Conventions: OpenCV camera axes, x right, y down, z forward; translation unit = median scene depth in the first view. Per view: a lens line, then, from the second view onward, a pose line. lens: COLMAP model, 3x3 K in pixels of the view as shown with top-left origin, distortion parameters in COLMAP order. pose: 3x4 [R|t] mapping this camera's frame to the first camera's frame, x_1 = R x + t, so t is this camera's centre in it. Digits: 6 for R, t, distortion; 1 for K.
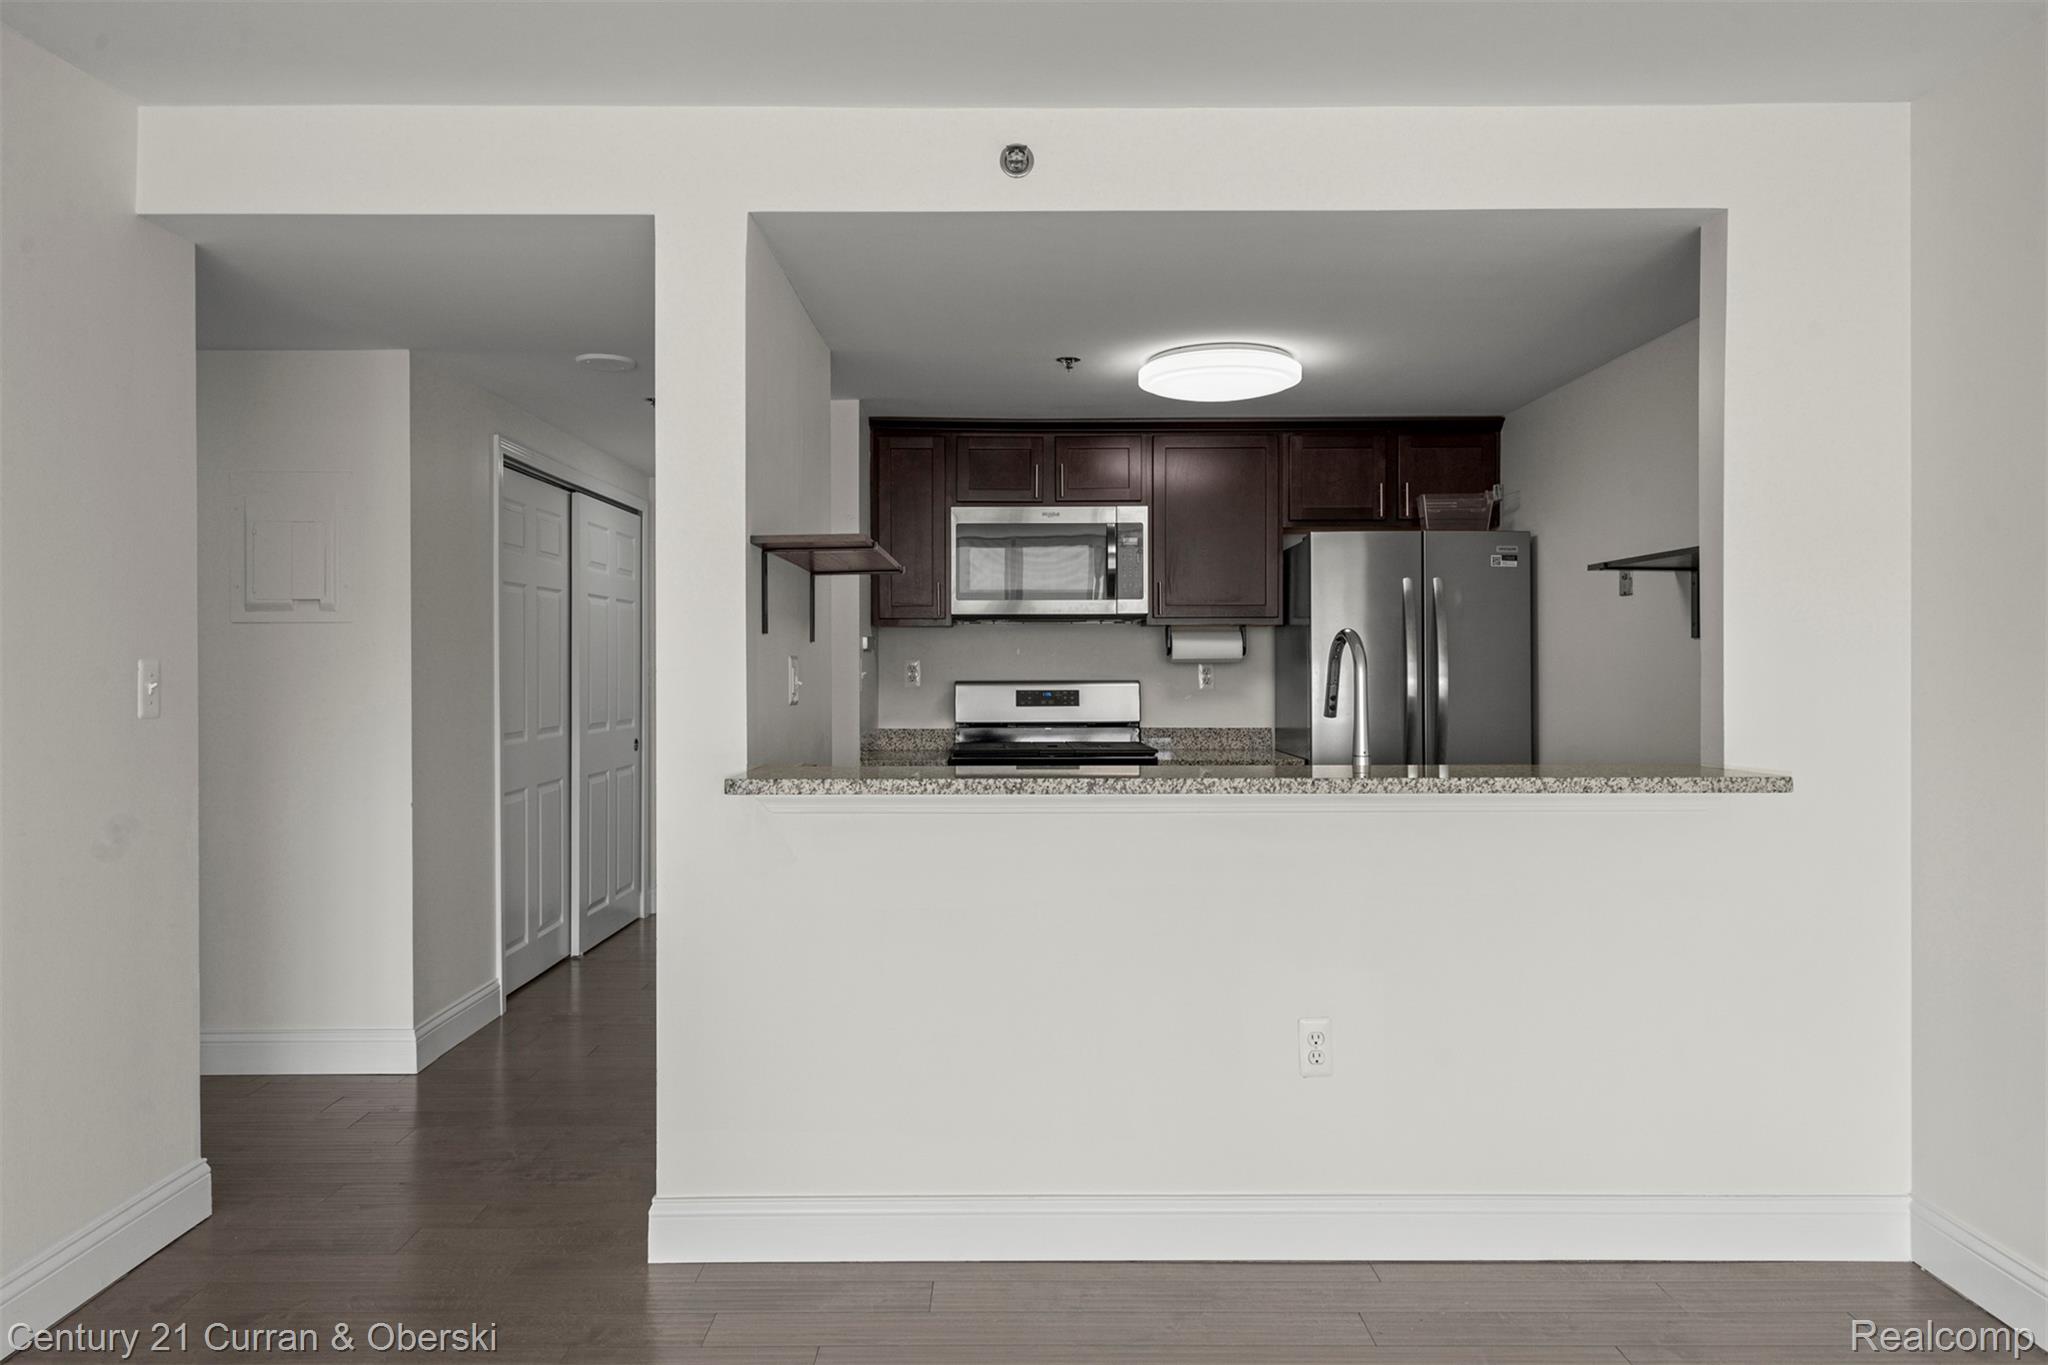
lens RADIAL K [[1332.5, 0, 1015.3], [0, 1332.5, 662.9], [0, 0, 1]] dist [0.002128, -0.001337]
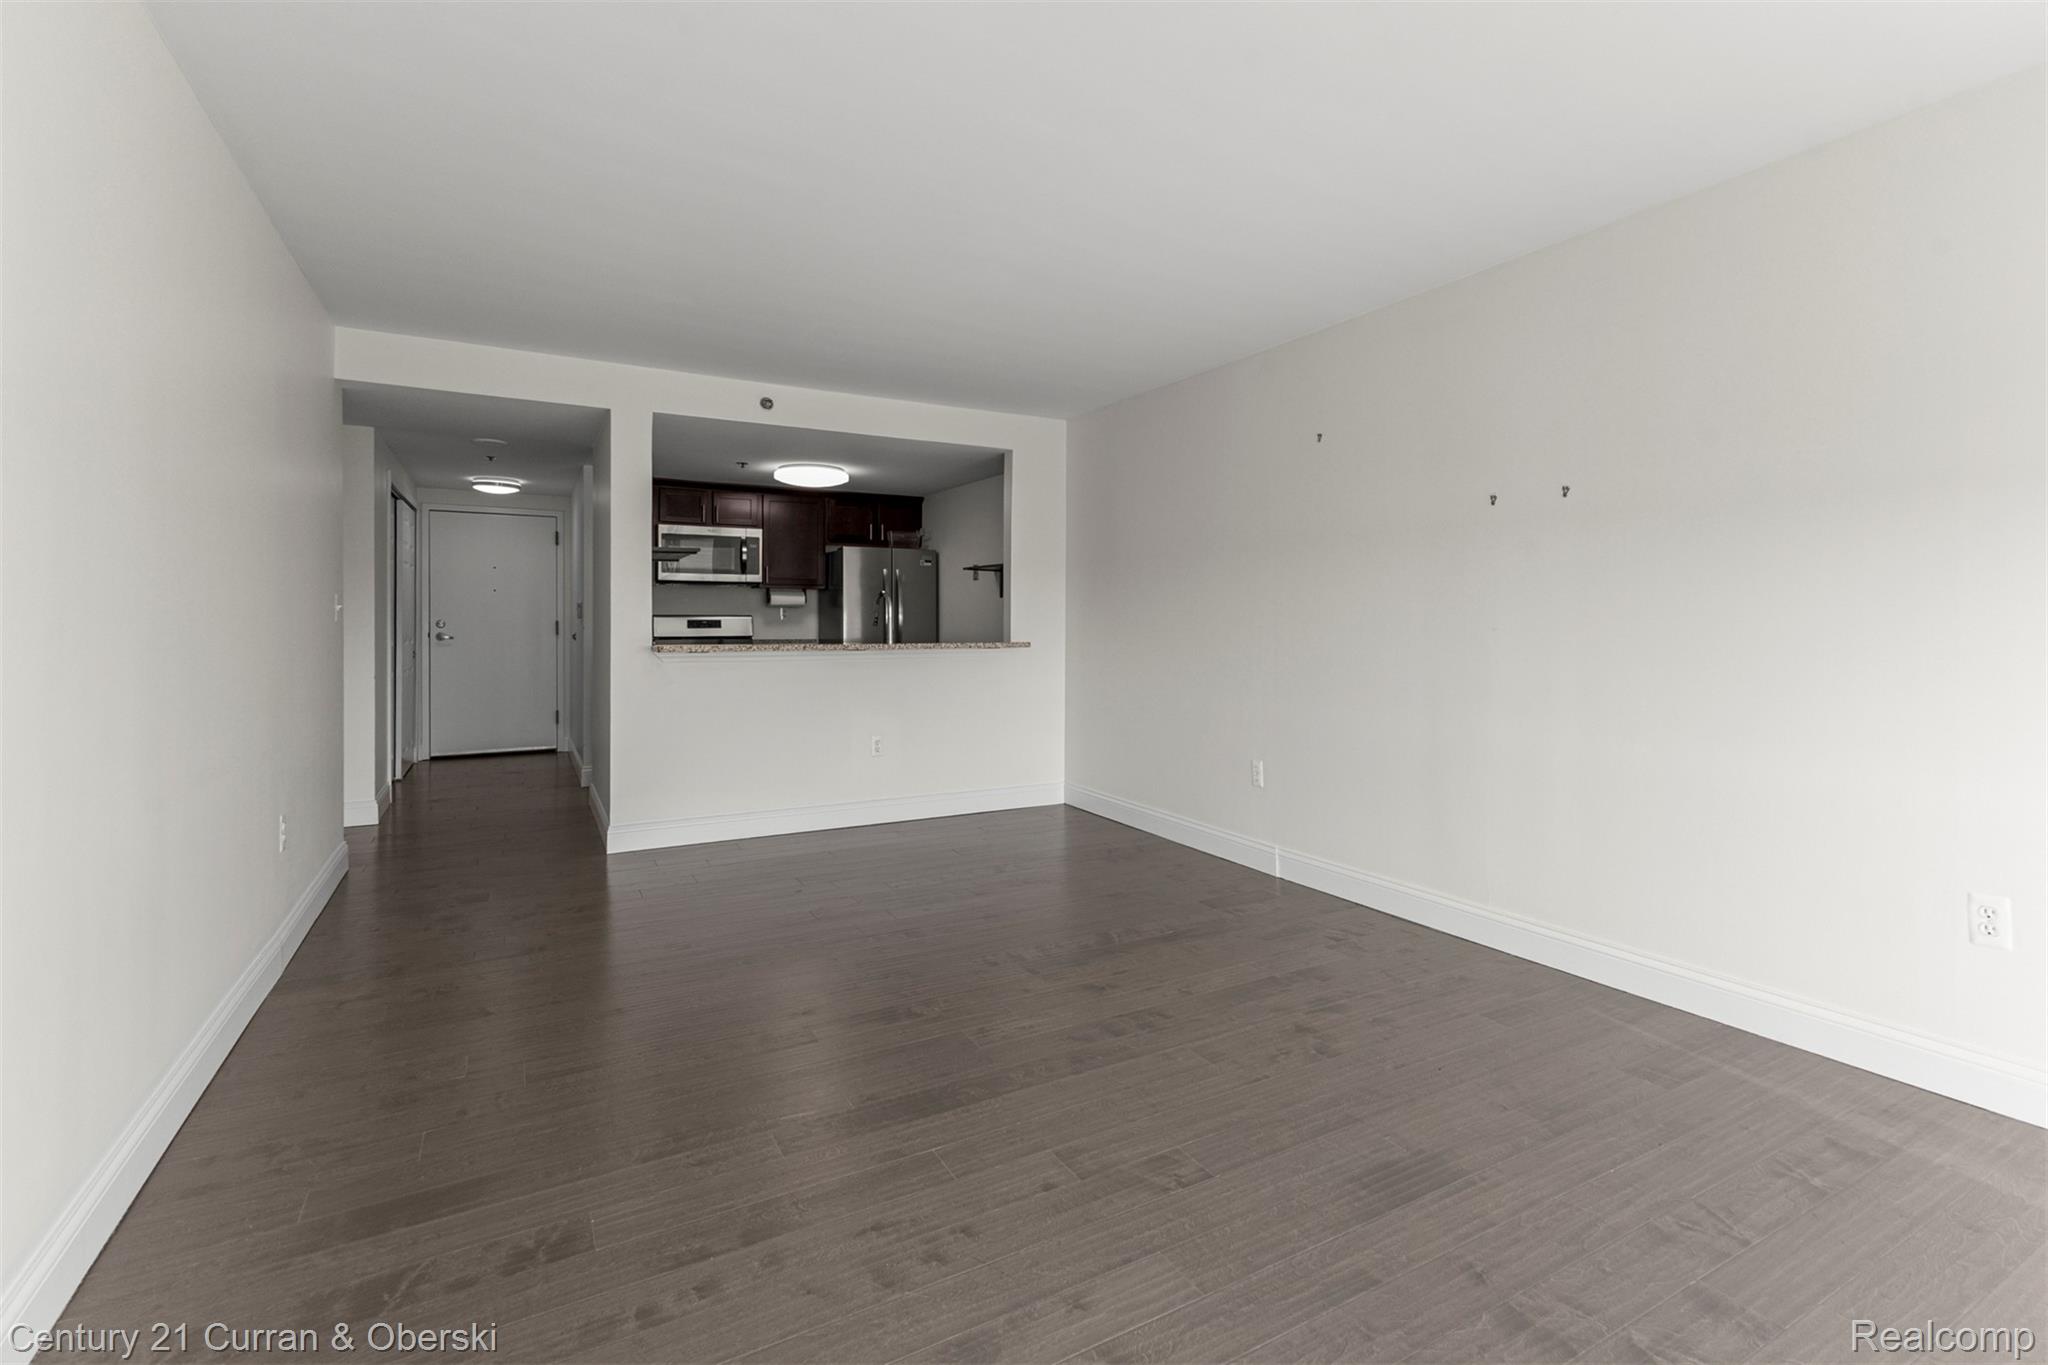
lens RADIAL K [[918.6, 0, 1028.1], [0, 918.6, 624.0], [0, 0, 1]] dist [0.014759, 0.000066]
pose [[0.873515, 0.002445, 0.486791, -0.229268], [-0.007013, 0.999947, 0.007563, 0.013740], [-0.486747, -0.010020, 0.873486, -0.428595]]
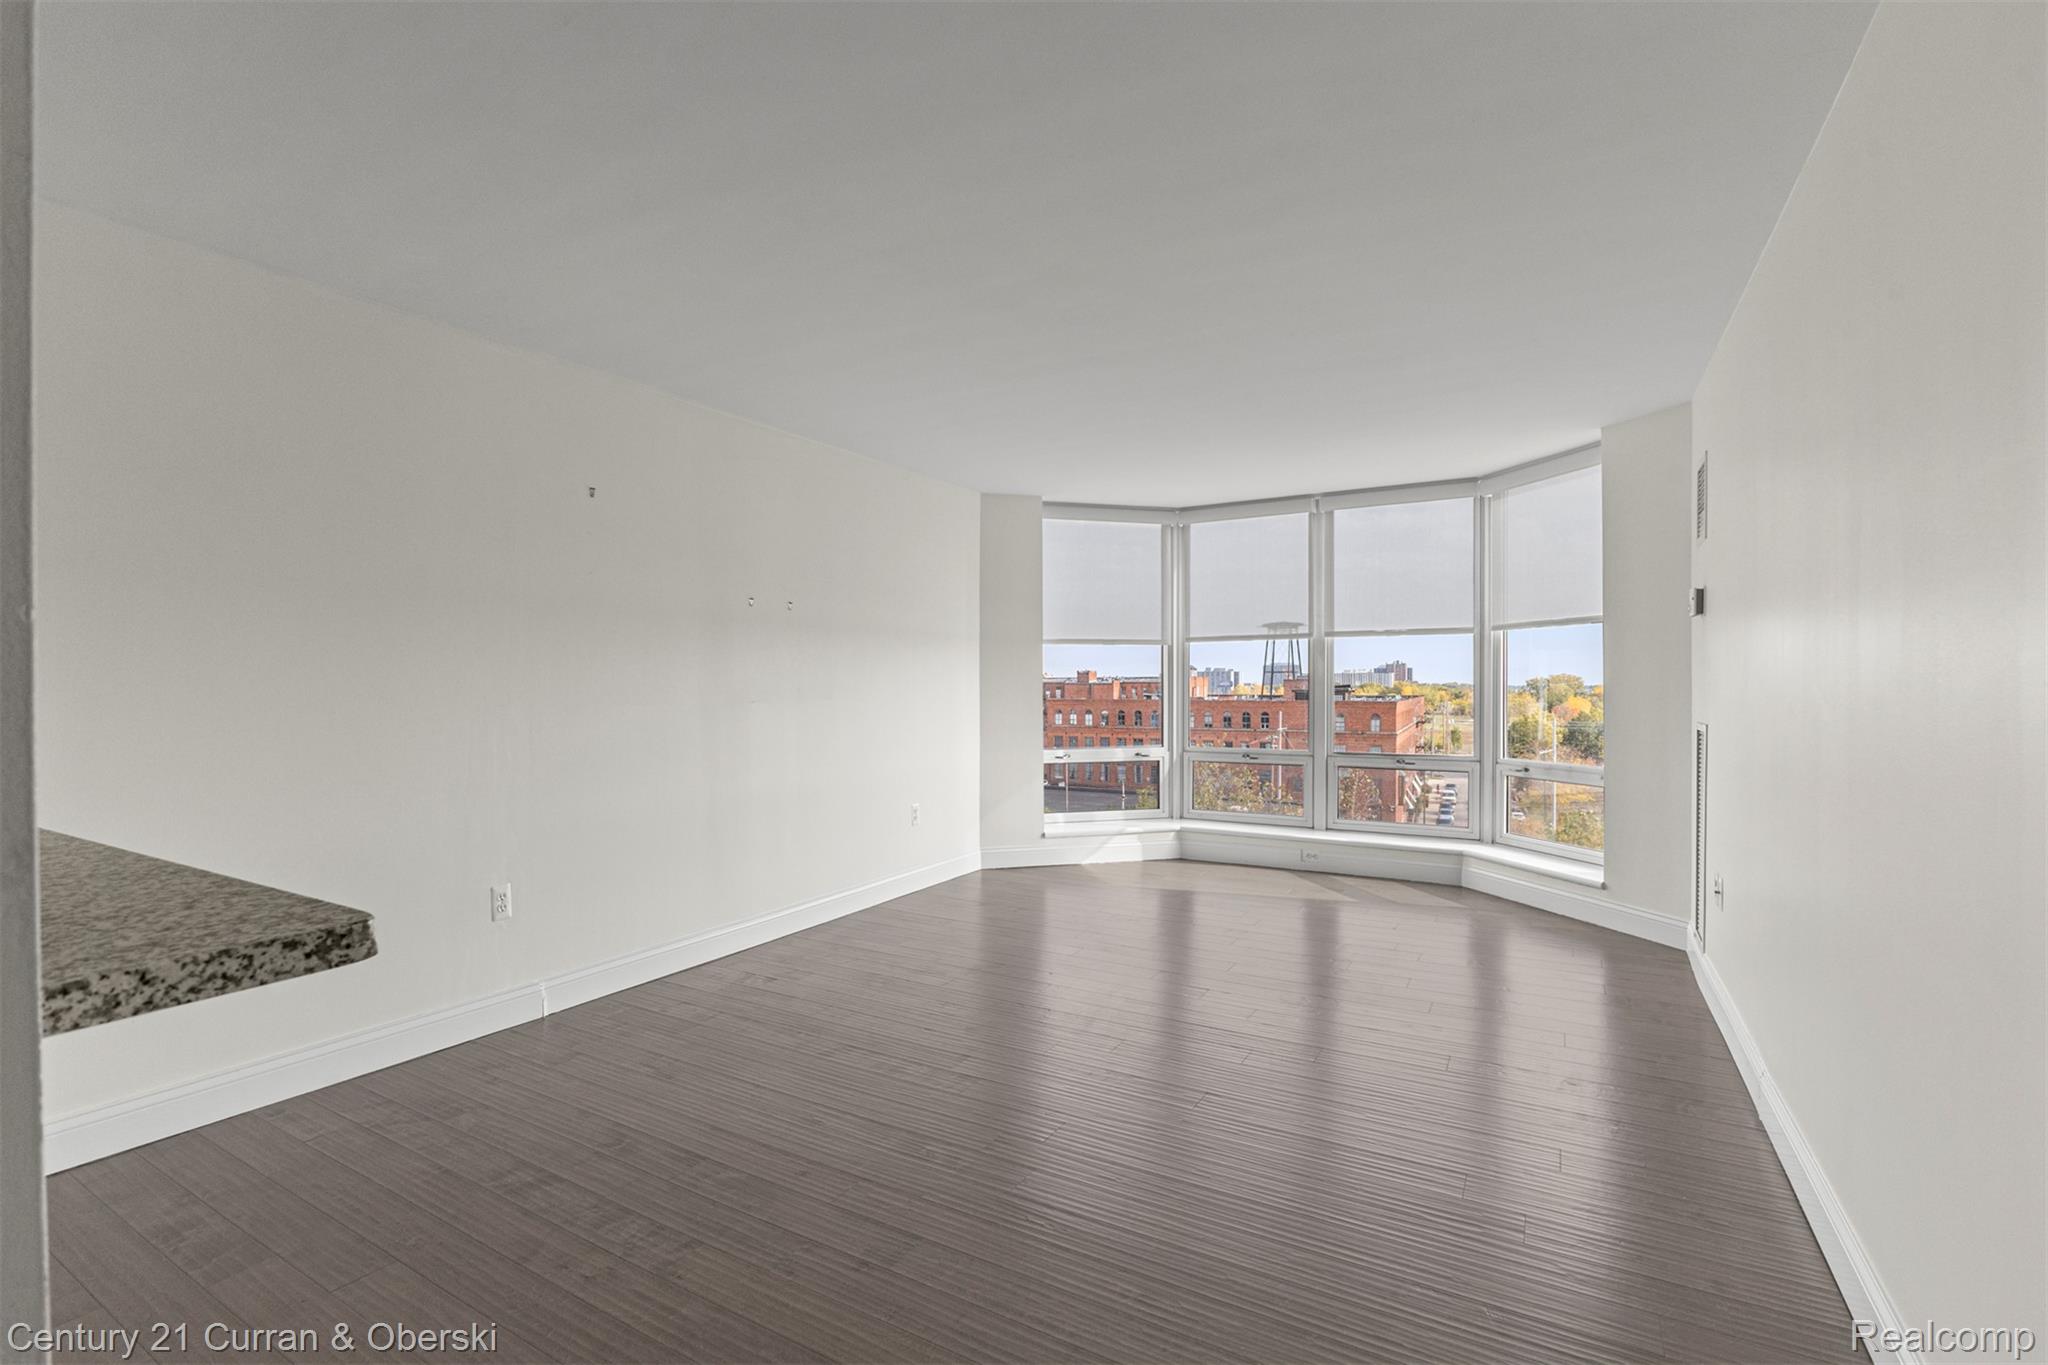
lens RADIAL K [[928.3, 0, 1021.3], [0, 928.3, 689.2], [0, 0, 1]] dist [0.001127, 0.000114]
pose [[-0.865653, 0.001963, 0.500641, -0.261719], [0.001862, 0.999998, -0.000701, 0.010756], [-0.500641, 0.000325, -0.865655, 0.582923]]
